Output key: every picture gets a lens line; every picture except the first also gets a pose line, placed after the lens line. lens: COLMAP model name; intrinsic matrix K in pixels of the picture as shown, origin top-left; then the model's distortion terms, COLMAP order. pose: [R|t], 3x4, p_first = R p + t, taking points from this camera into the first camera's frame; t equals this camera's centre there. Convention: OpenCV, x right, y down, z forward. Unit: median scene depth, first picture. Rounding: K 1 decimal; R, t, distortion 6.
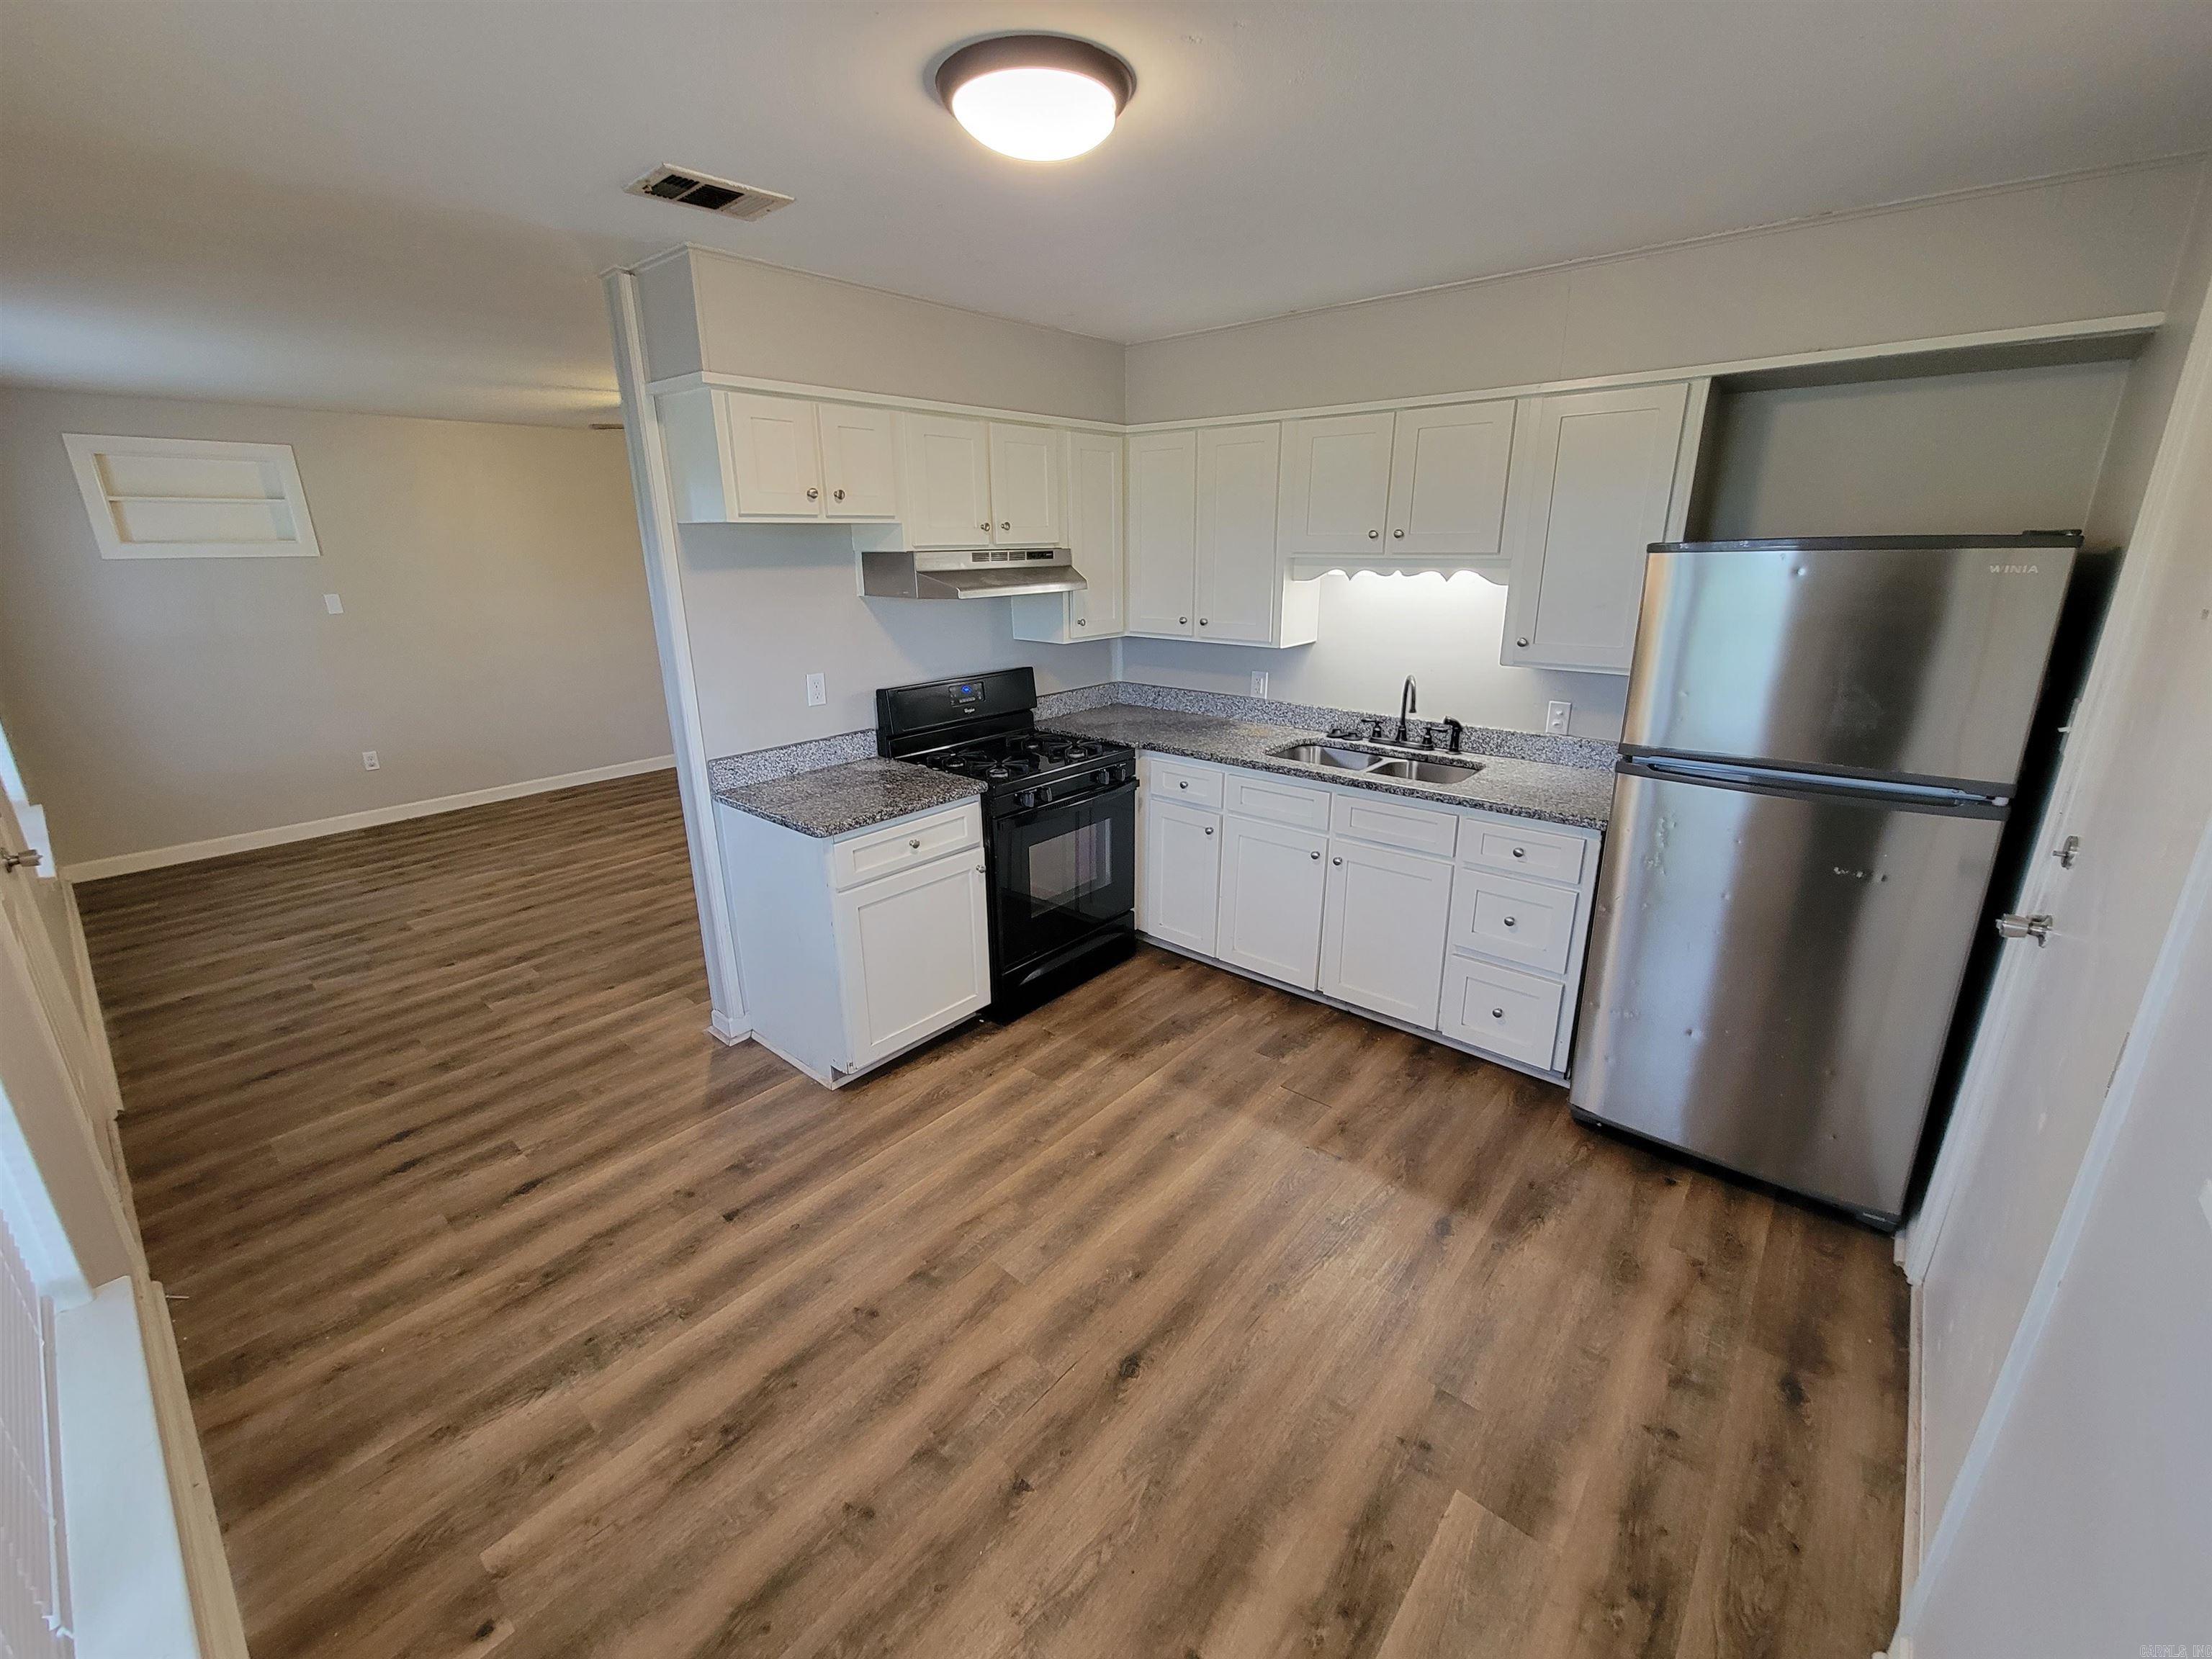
lens RADIAL K [[901.1, 0, 1111.9], [0, 901.1, 813.6], [0, 0, 1]] dist [0.002400, 0.000246]
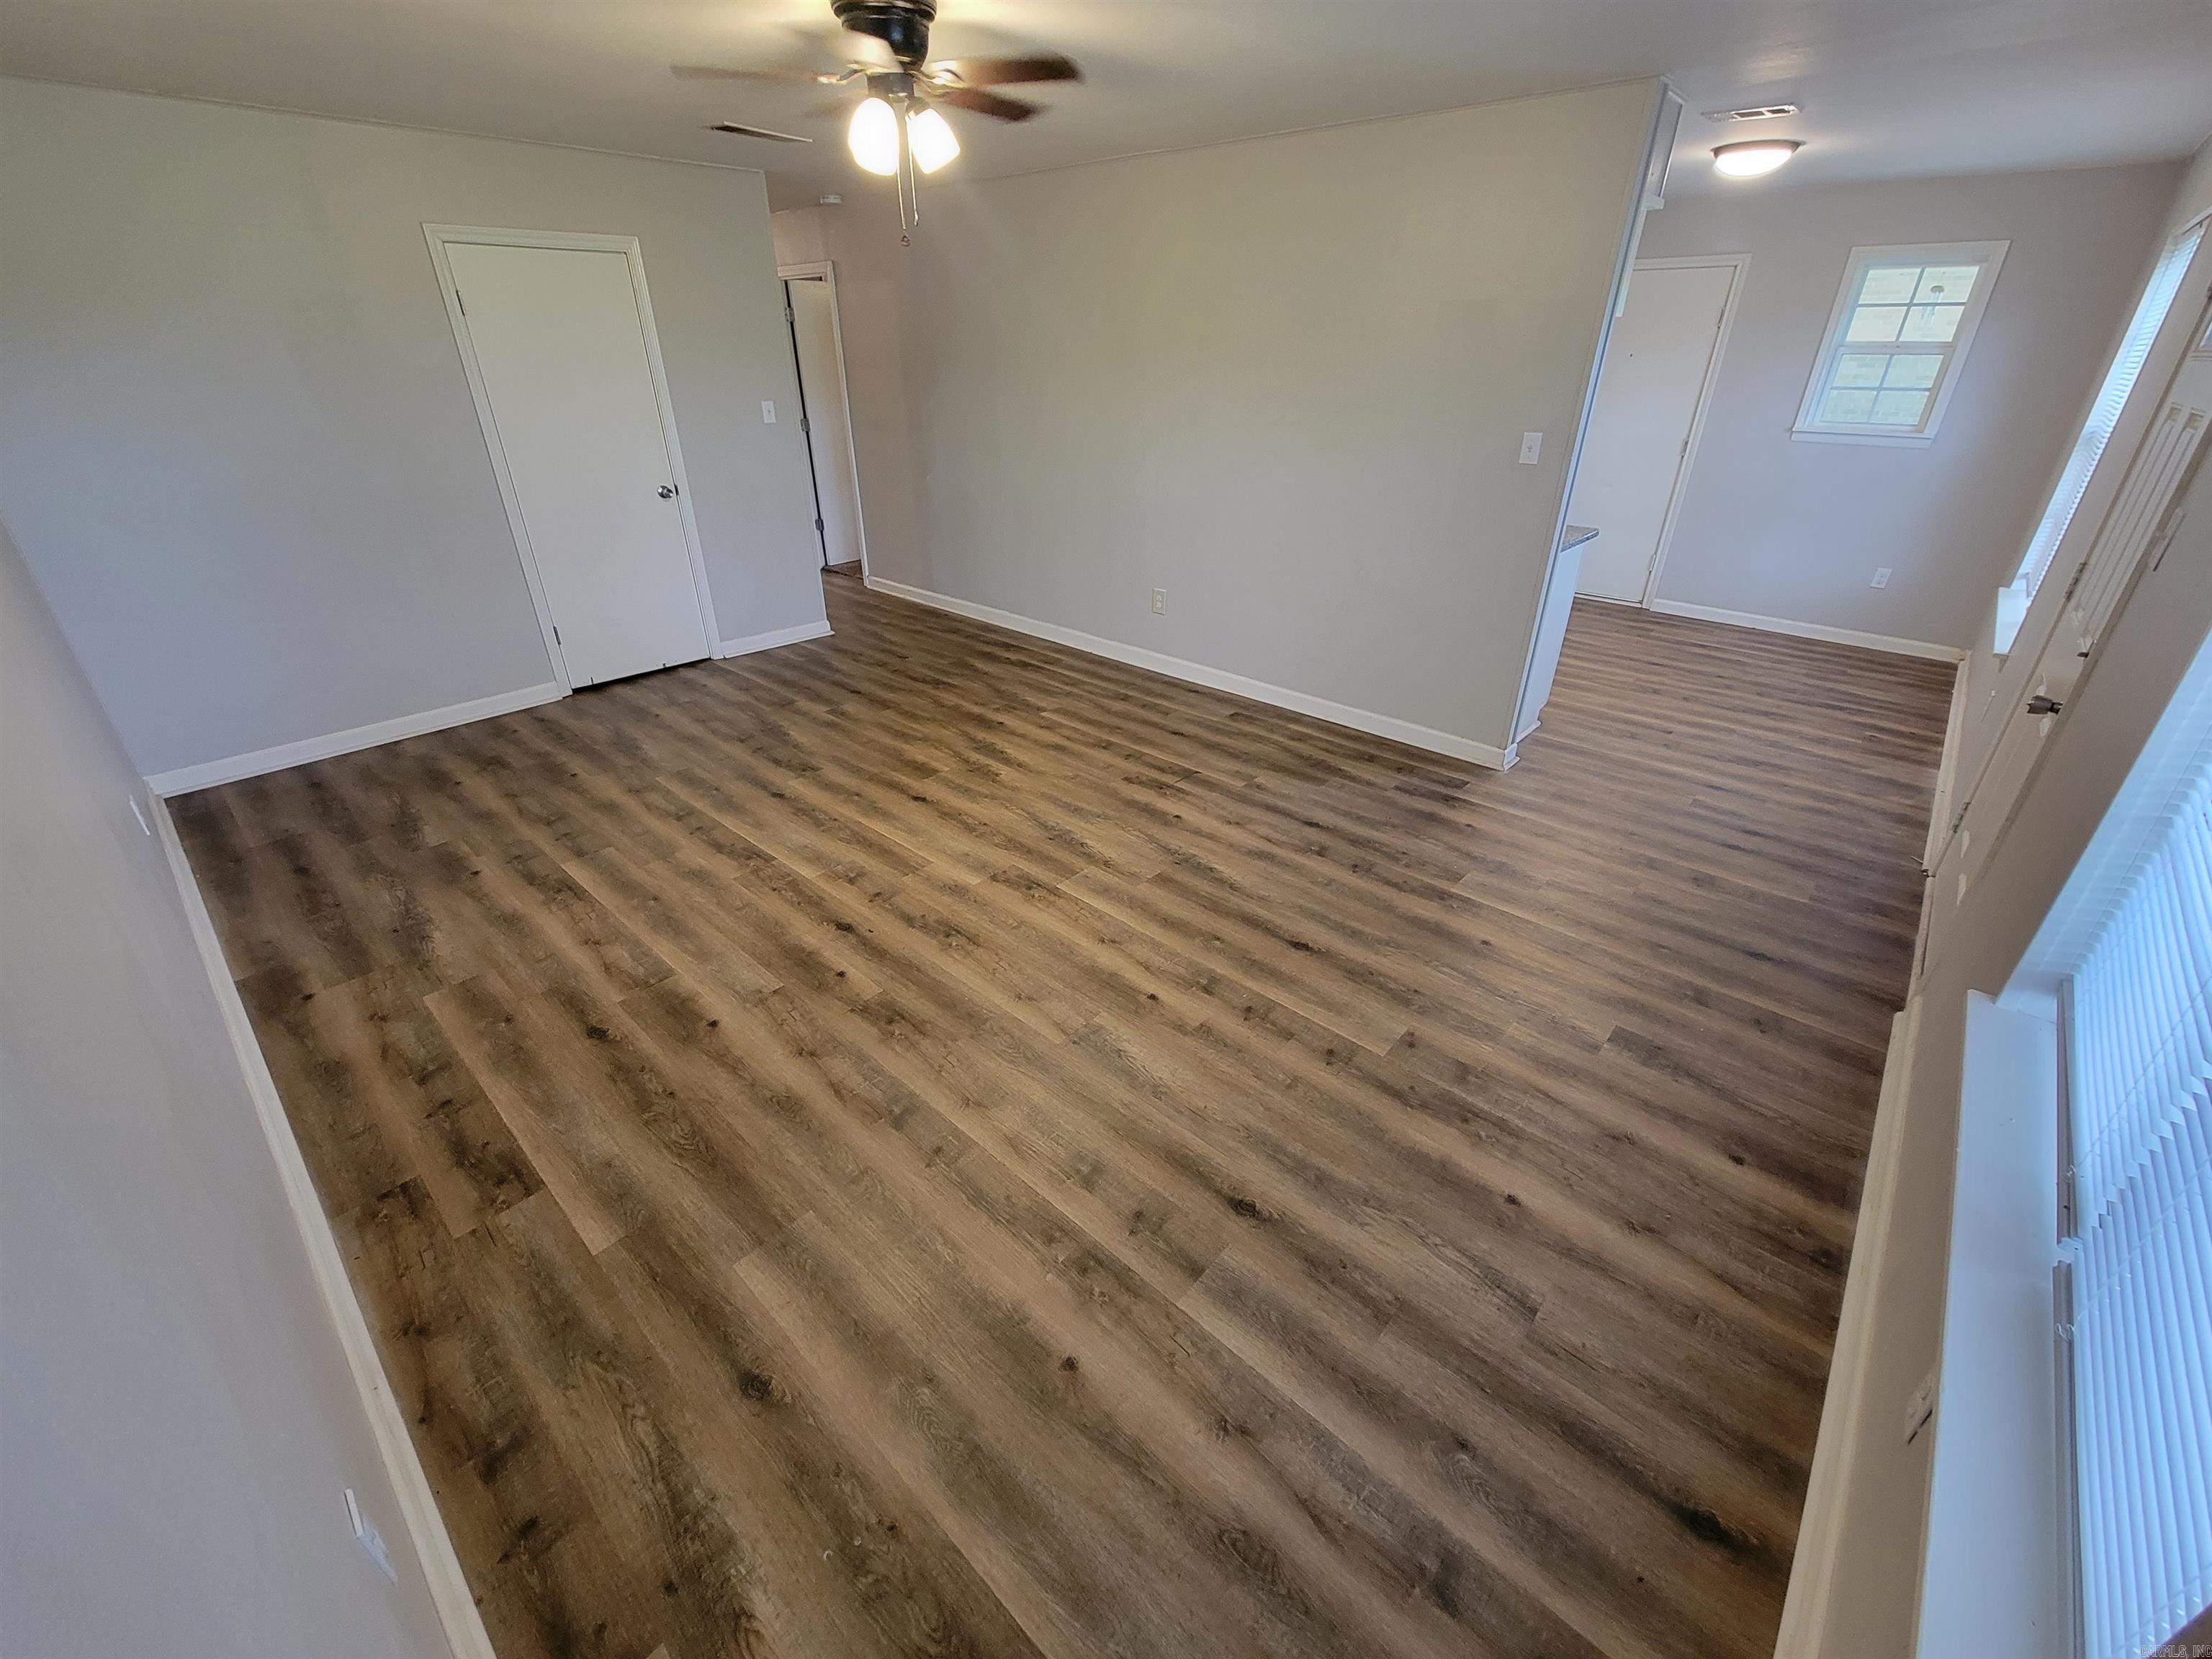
lens RADIAL K [[901.1, 0, 1111.9], [0, 901.1, 813.6], [0, 0, 1]] dist [0.002400, 0.000246]
pose [[0.026661, -0.458664, 0.888210, -1.266992], [0.294463, 0.852706, 0.431491, -0.311368], [-0.955291, 0.250041, 0.157794, 1.081505]]
